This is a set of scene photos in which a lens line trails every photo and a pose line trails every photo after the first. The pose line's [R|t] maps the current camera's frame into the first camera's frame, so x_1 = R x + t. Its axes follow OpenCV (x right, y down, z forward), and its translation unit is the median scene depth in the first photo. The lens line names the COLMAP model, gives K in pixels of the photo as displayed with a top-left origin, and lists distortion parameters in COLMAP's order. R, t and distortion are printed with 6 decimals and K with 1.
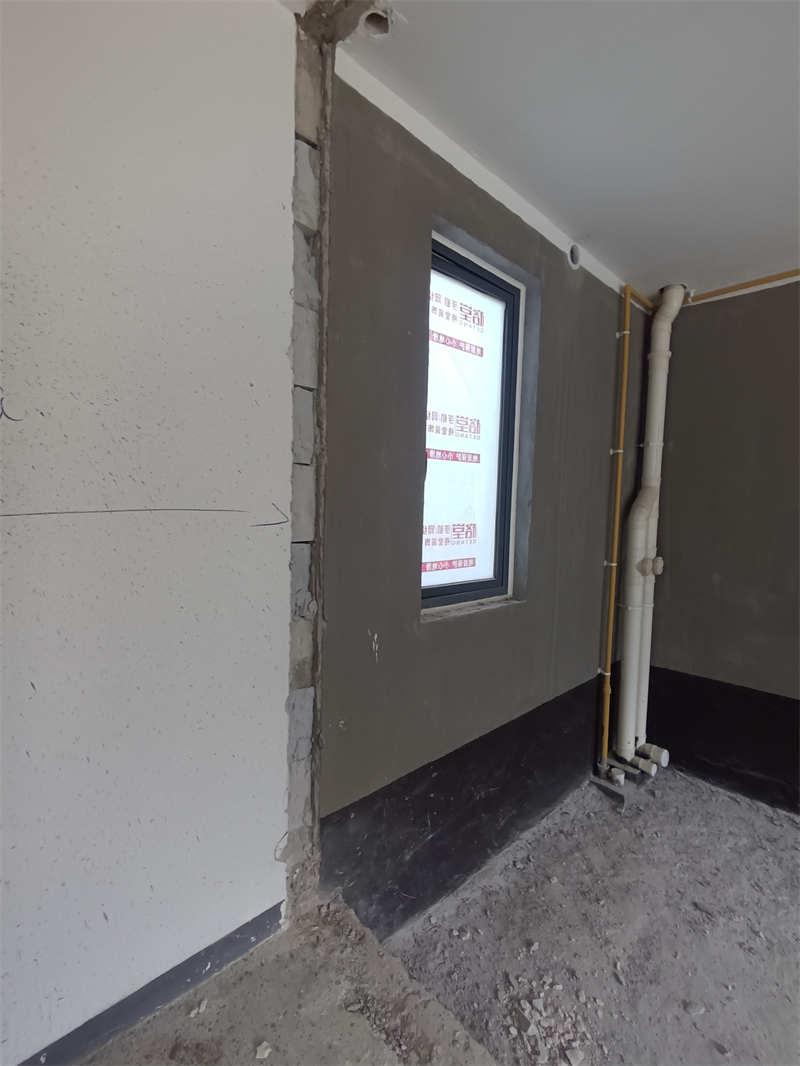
lens RADIAL K [[494.8, 0, 401.2], [0, 494.8, 537.6], [0, 0, 1]] dist [-0.005865, 0.004151]
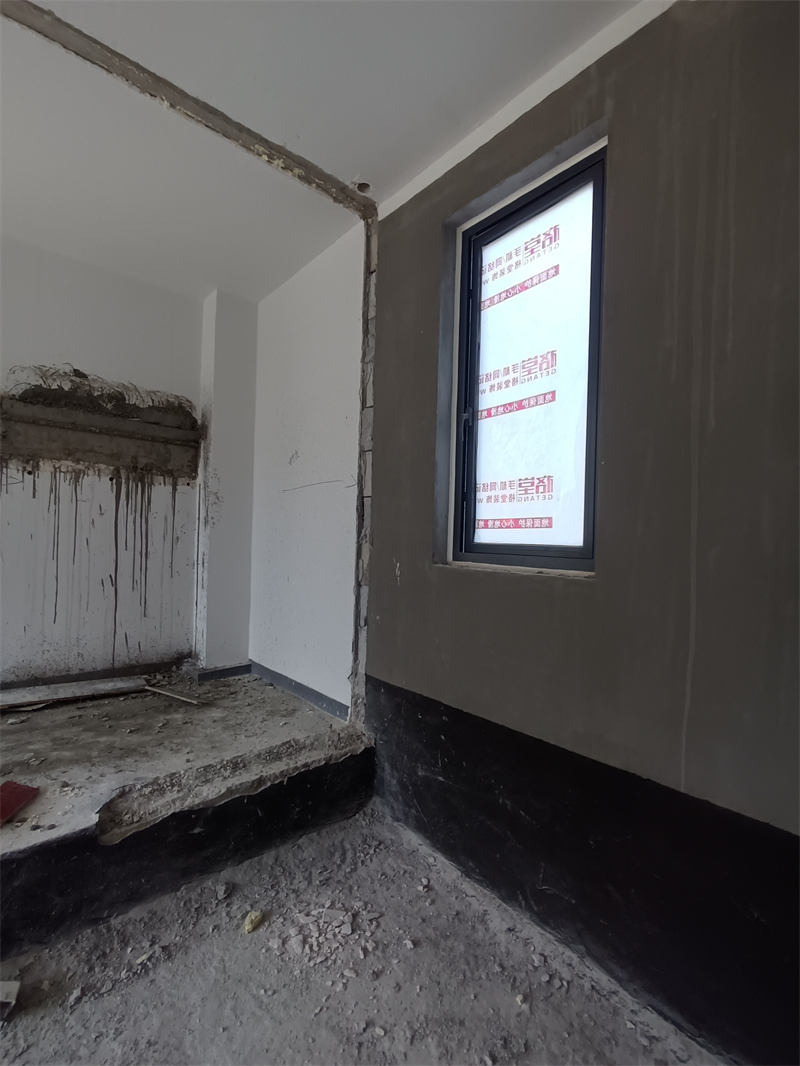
lens RADIAL K [[494.8, 0, 405.0], [0, 494.8, 545.5], [0, 0, 1]] dist [-0.005865, 0.004151]
pose [[-0.050510, -0.020623, -0.998511, 1.021358], [-0.107721, 0.994067, -0.015083, 0.131189], [0.992897, 0.106798, -0.052432, 0.853750]]
